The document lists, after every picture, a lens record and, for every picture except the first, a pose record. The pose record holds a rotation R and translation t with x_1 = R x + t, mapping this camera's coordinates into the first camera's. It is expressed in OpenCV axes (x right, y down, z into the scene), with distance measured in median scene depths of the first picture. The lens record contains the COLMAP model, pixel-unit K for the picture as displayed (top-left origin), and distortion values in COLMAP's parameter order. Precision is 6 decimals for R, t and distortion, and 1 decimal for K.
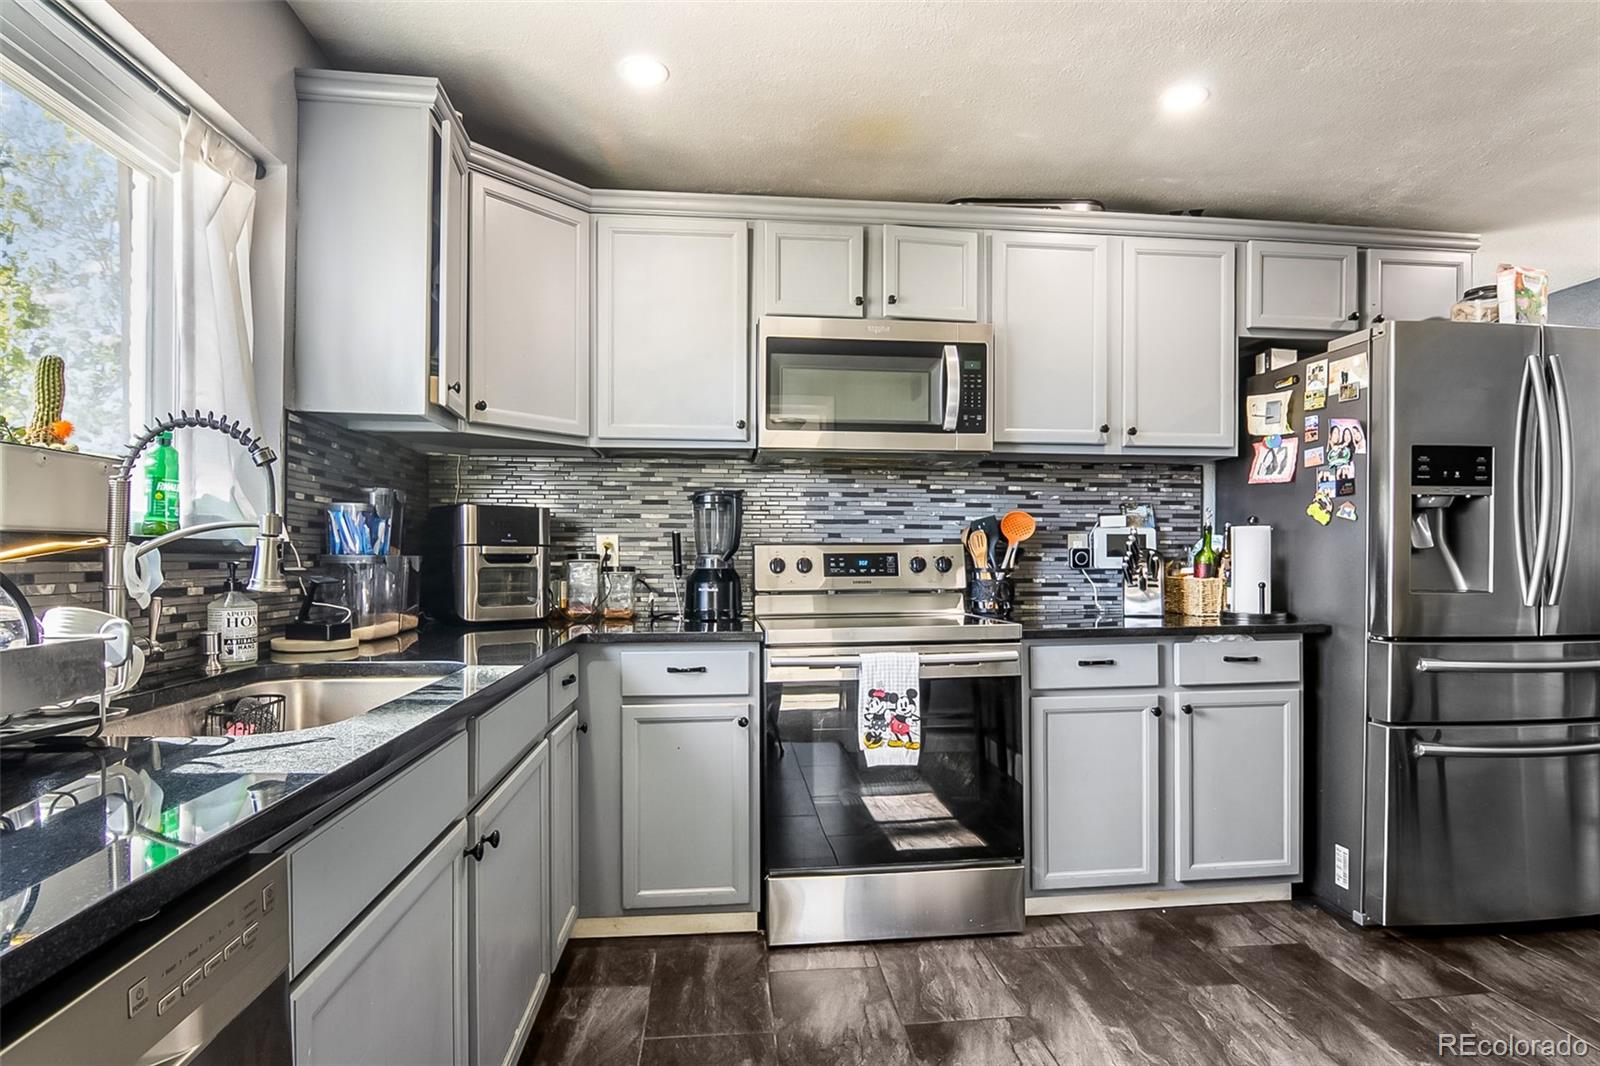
lens RADIAL K [[833.6, 0, 800.5], [0, 833.6, 559.6], [0, 0, 1]] dist [-0.020673, -0.001145]
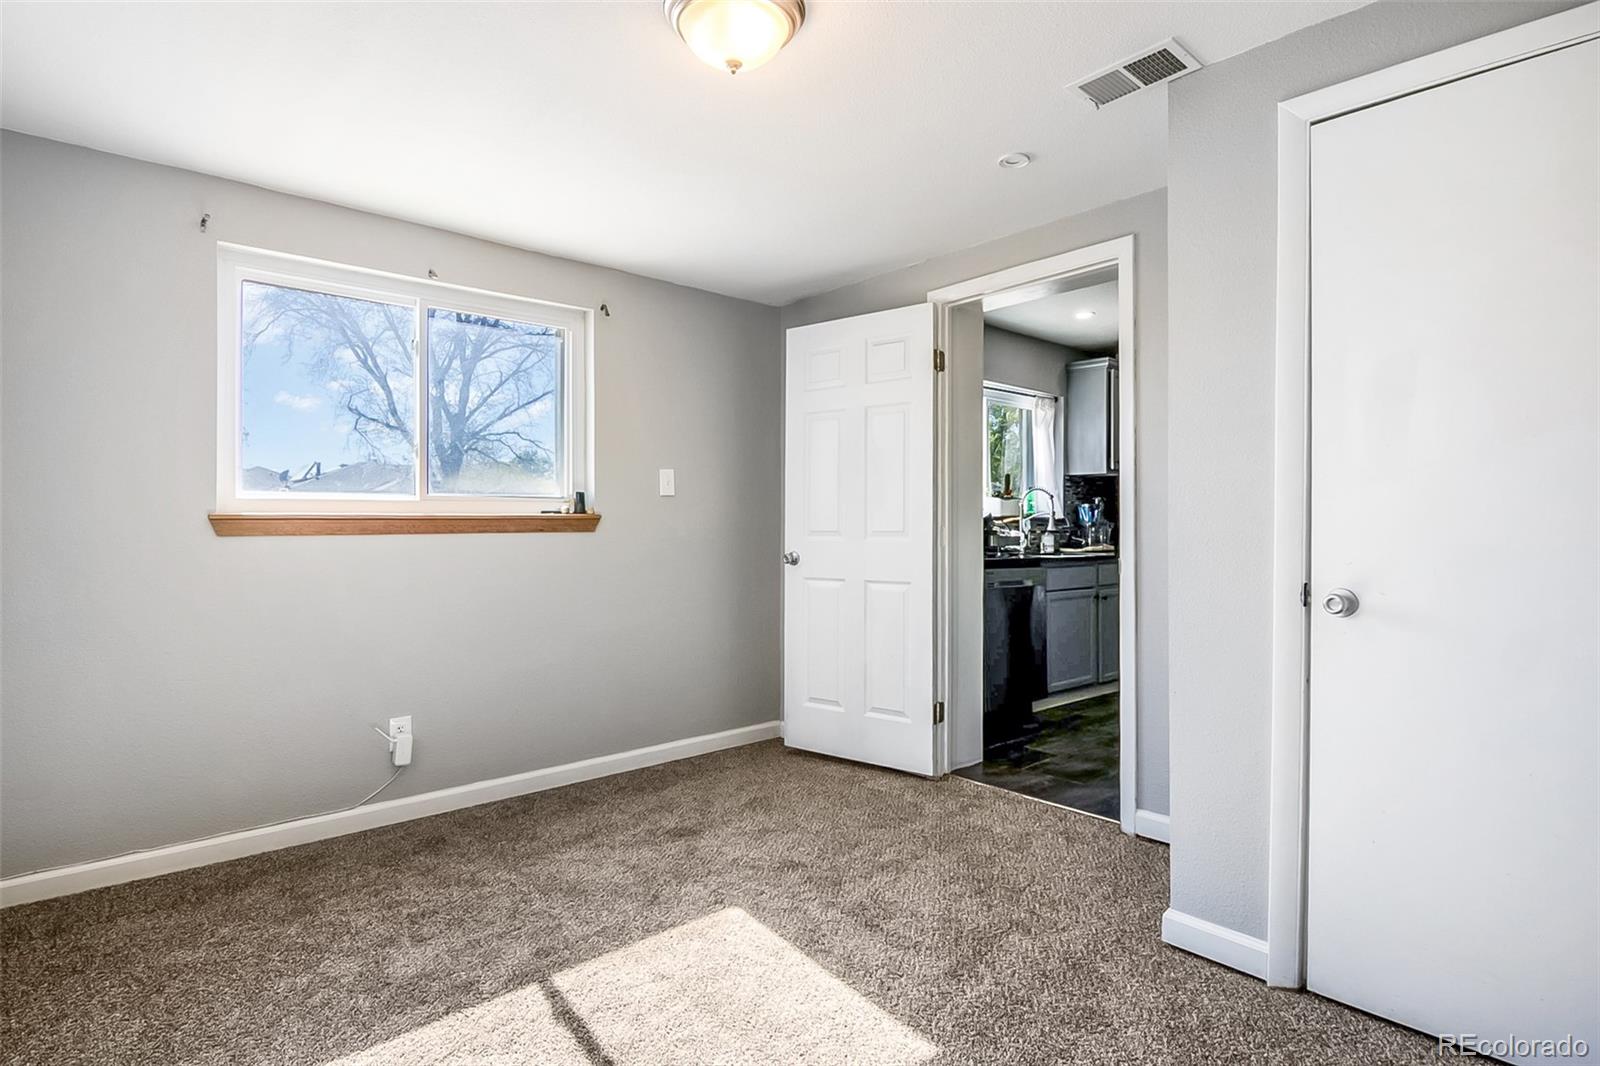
lens RADIAL K [[833.6, 0, 800.5], [0, 833.6, 528.4], [0, 0, 1]] dist [-0.020673, -0.001145]
pose [[0.581151, -0.003882, -0.813786, 1.341826], [-0.000116, 0.999988, -0.004853, 0.033762], [0.813796, 0.002915, 0.581144, -1.620707]]
